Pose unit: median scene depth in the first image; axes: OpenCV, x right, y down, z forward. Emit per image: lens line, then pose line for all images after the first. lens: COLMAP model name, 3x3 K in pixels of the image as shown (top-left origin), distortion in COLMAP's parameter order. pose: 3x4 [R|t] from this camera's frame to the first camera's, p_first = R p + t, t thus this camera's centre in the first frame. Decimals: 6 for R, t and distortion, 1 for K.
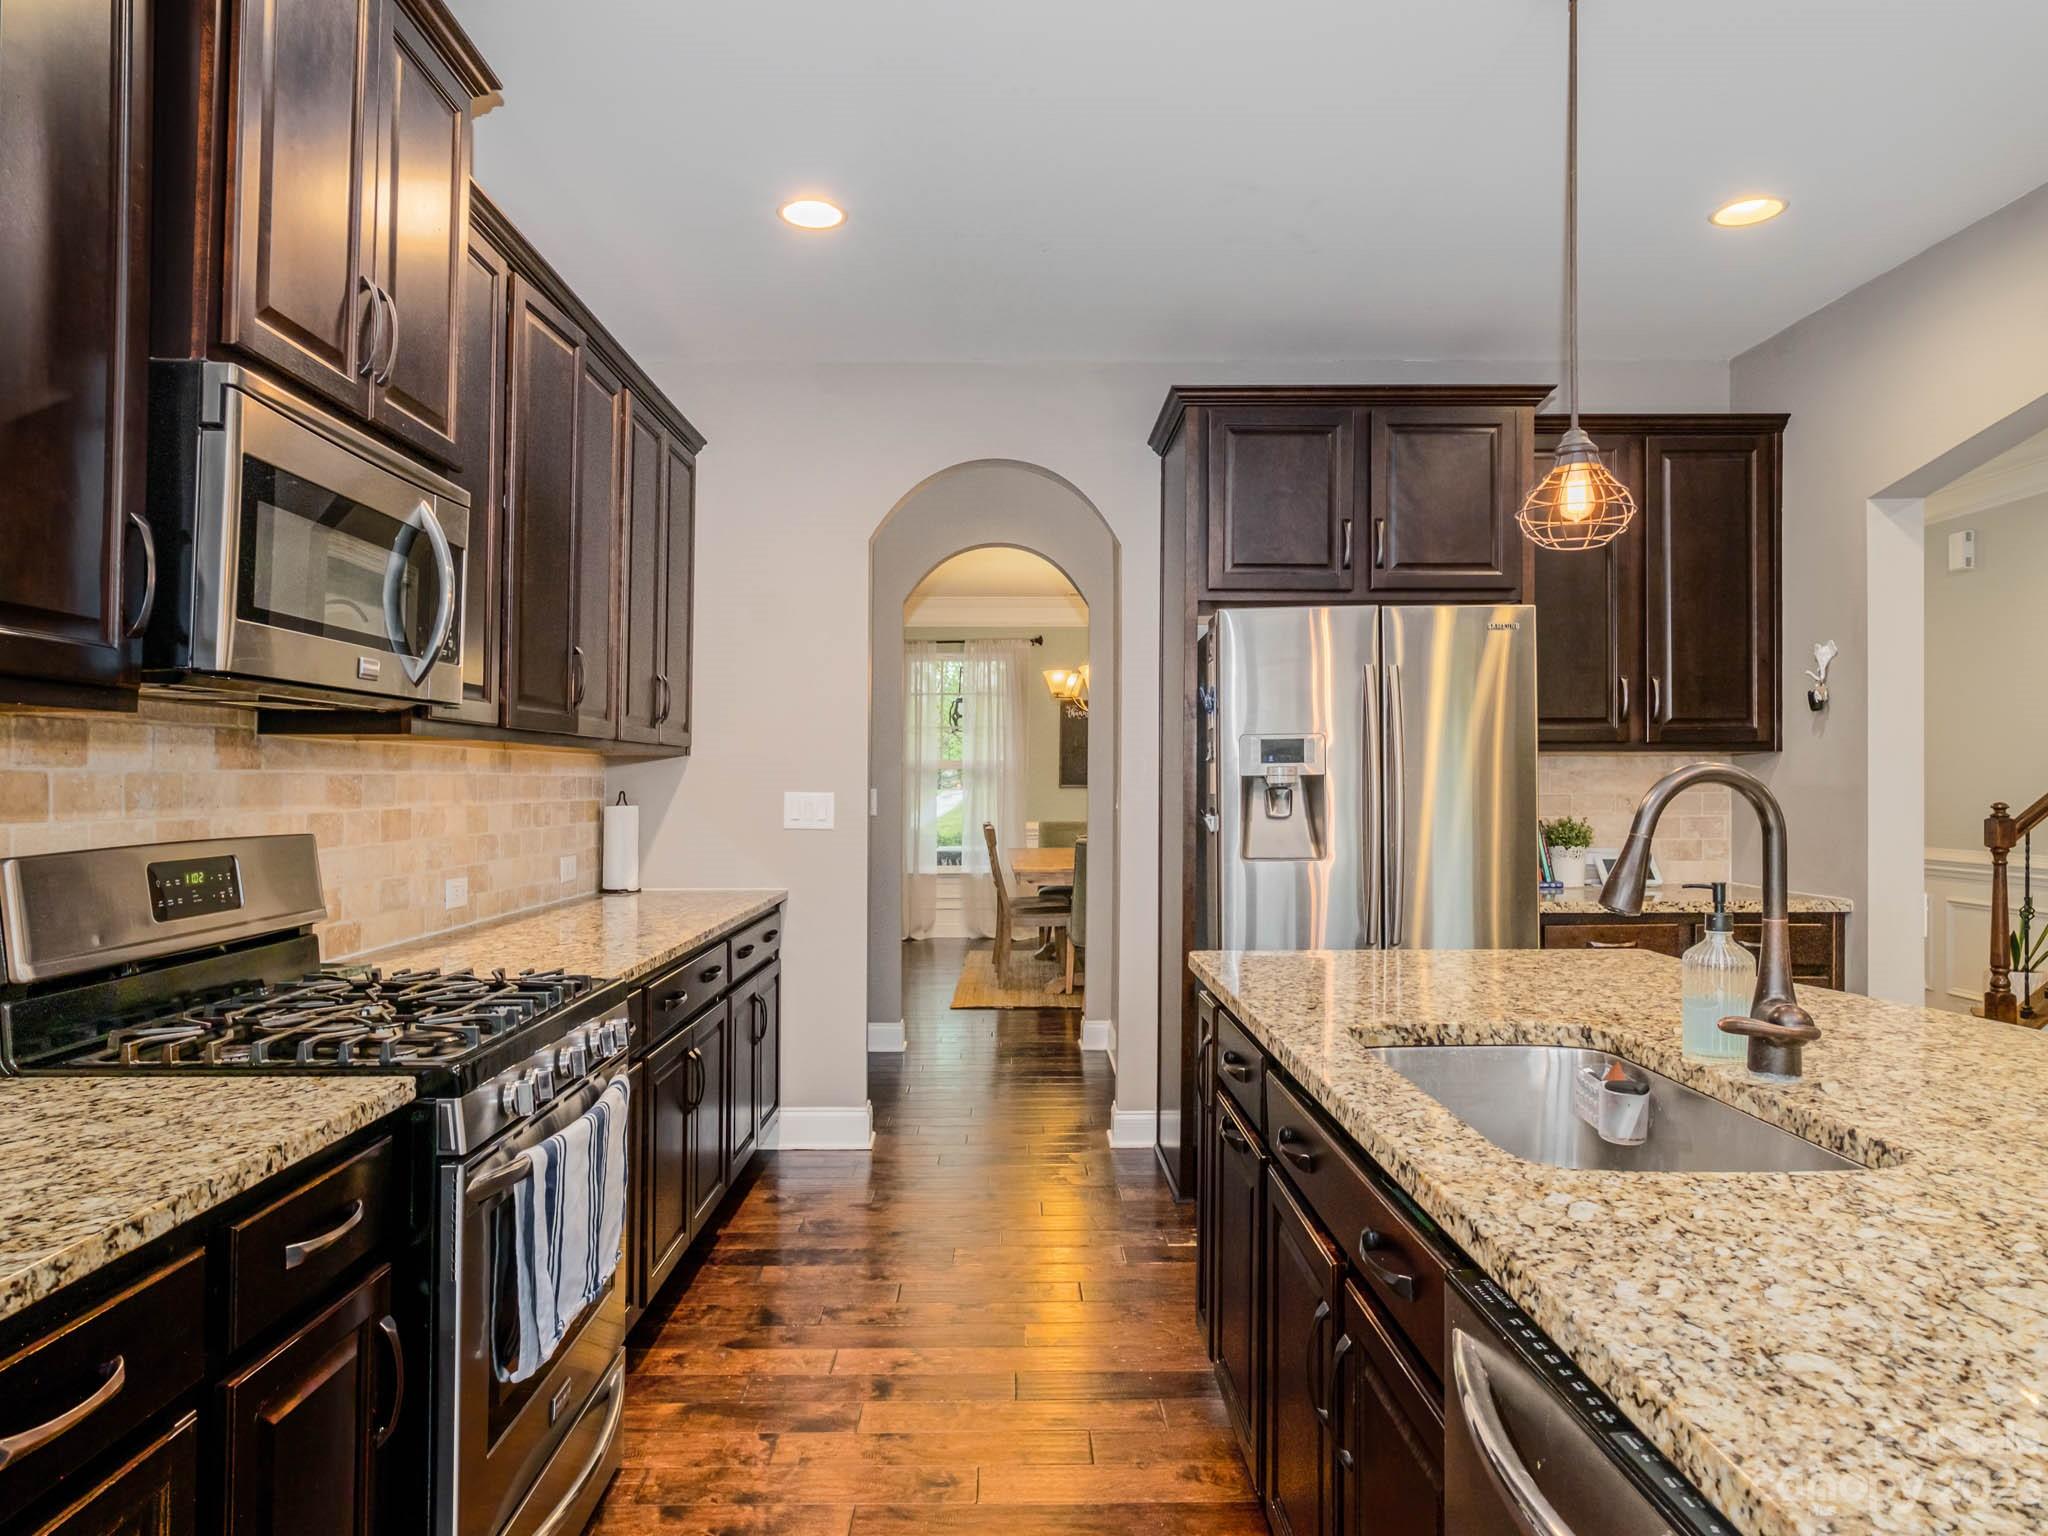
lens RADIAL K [[1273.6, 0, 1018.6], [0, 1273.6, 771.6], [0, 0, 1]] dist [-0.001901, 0.000184]
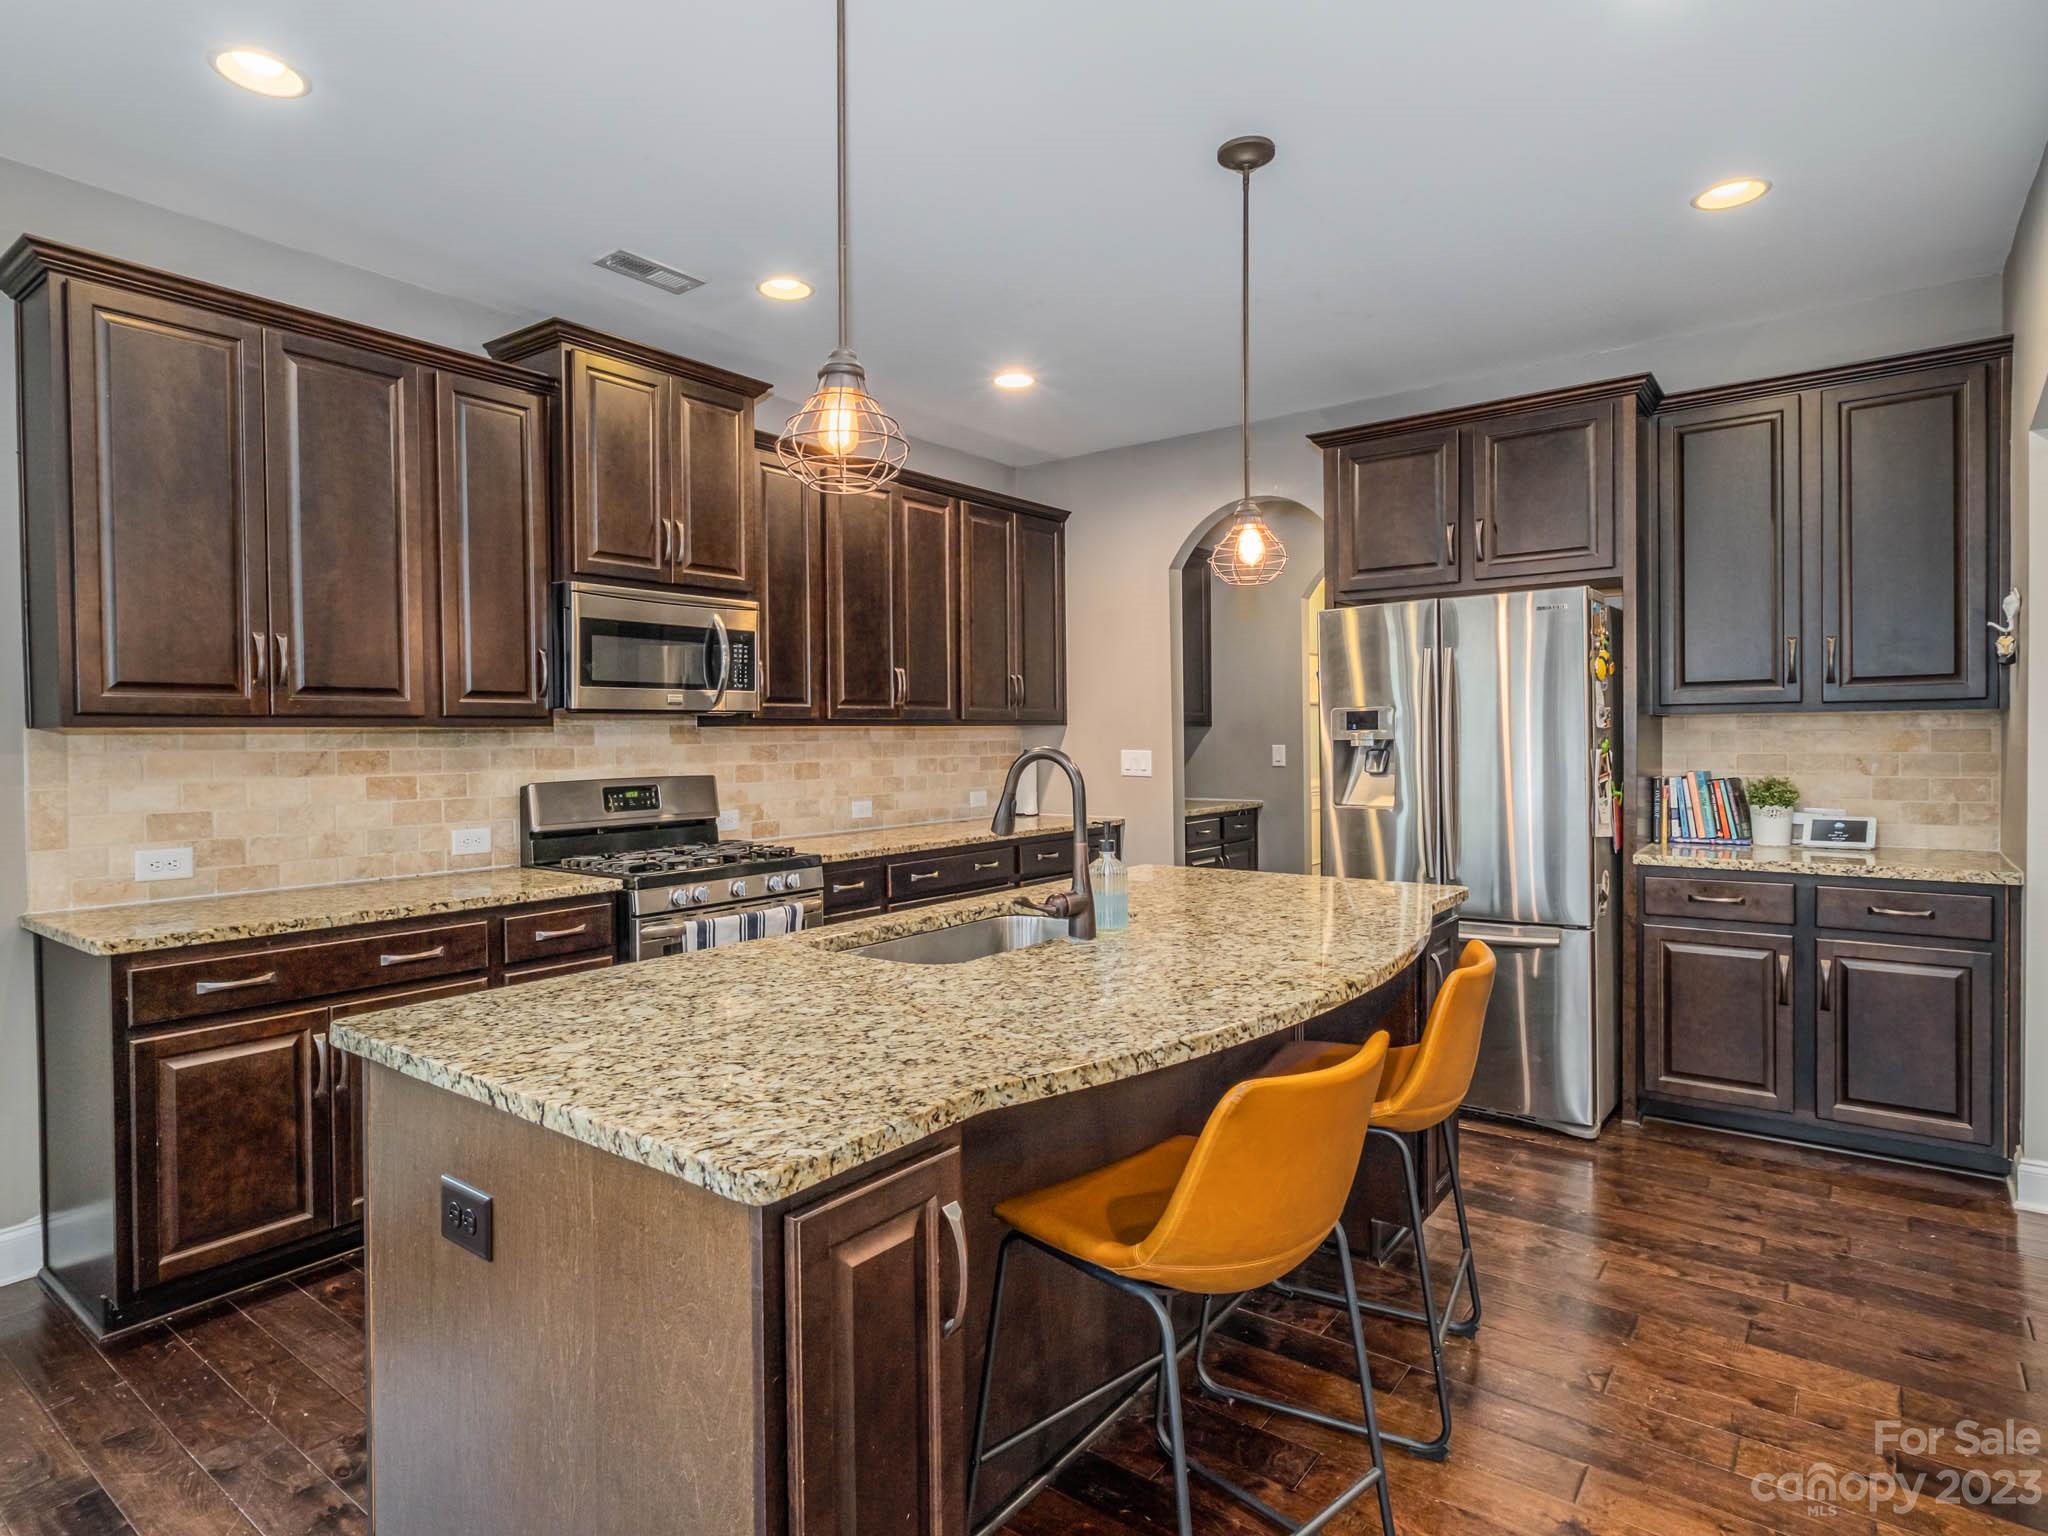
lens RADIAL K [[1121.3, 0, 1023.7], [0, 1121.3, 755.5], [0, 0, 1]] dist [0.001442, -0.000113]
pose [[0.794818, 0.004617, -0.606830, 0.633598], [0.013896, 0.999570, 0.025806, -0.015179], [0.606689, -0.028944, 0.794412, -0.086438]]
